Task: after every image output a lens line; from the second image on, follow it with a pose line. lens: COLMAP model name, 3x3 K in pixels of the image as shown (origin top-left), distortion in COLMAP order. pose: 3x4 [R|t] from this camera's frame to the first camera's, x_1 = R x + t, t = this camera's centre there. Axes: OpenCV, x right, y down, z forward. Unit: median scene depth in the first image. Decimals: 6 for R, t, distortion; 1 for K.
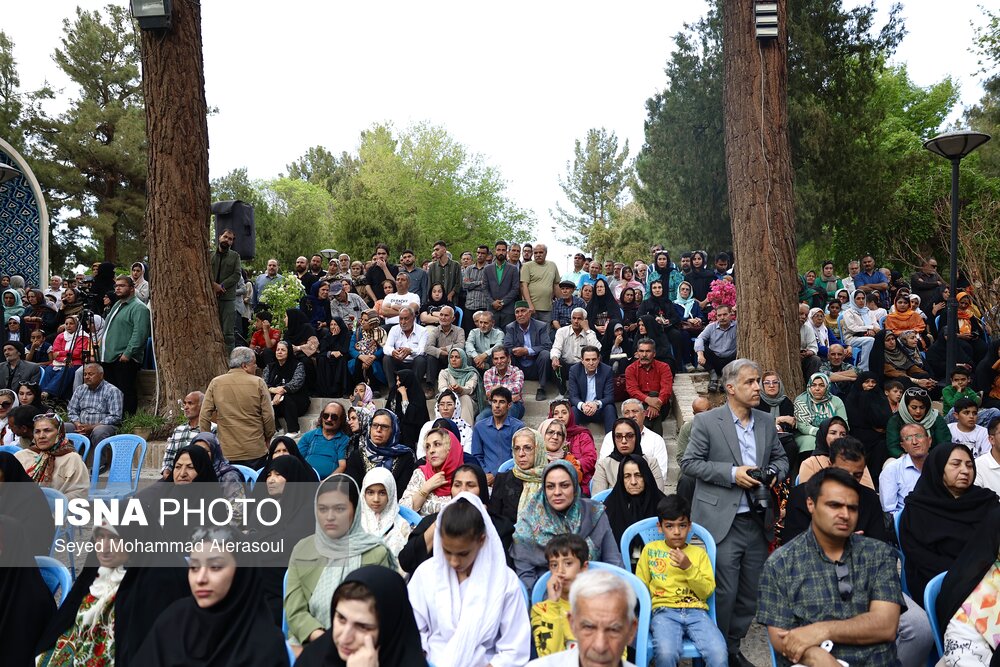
lens RADIAL K [[781.6, 0, 500.0], [0, 781.6, 333.5], [0, 0, 1]] dist [-0.005084, 0.003416]
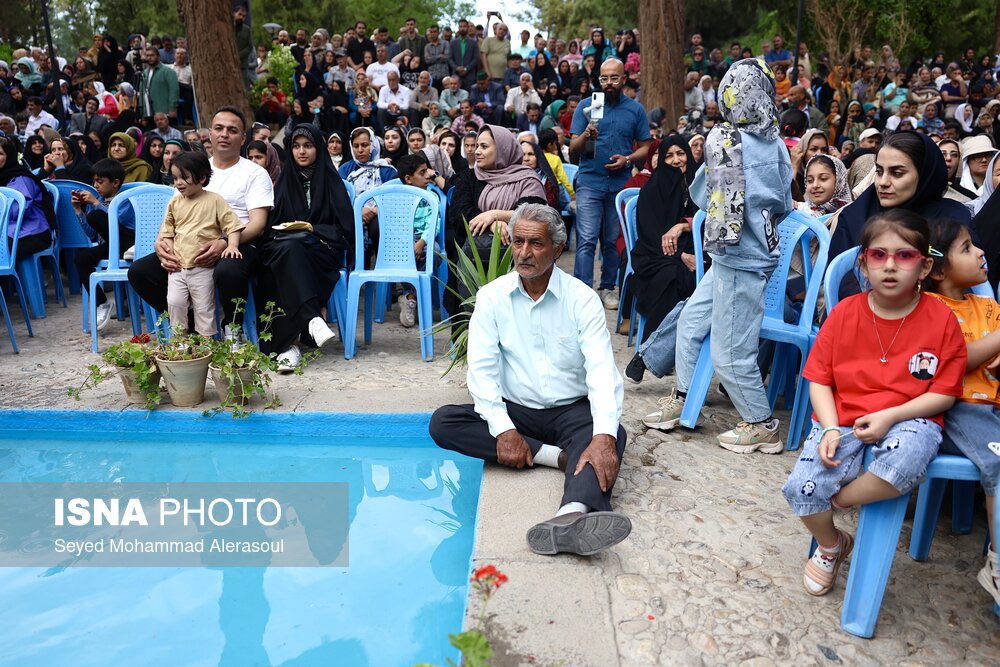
lens RADIAL K [[928.3, 0, 500.0], [0, 928.3, 333.5], [0, 0, 1]] dist [-0.002773, 0.009221]
pose [[0.997702, -0.010124, 0.066996, -0.051263], [-0.004234, 0.977528, 0.210764, 0.066714], [-0.067624, -0.210563, 0.975238, -0.616757]]
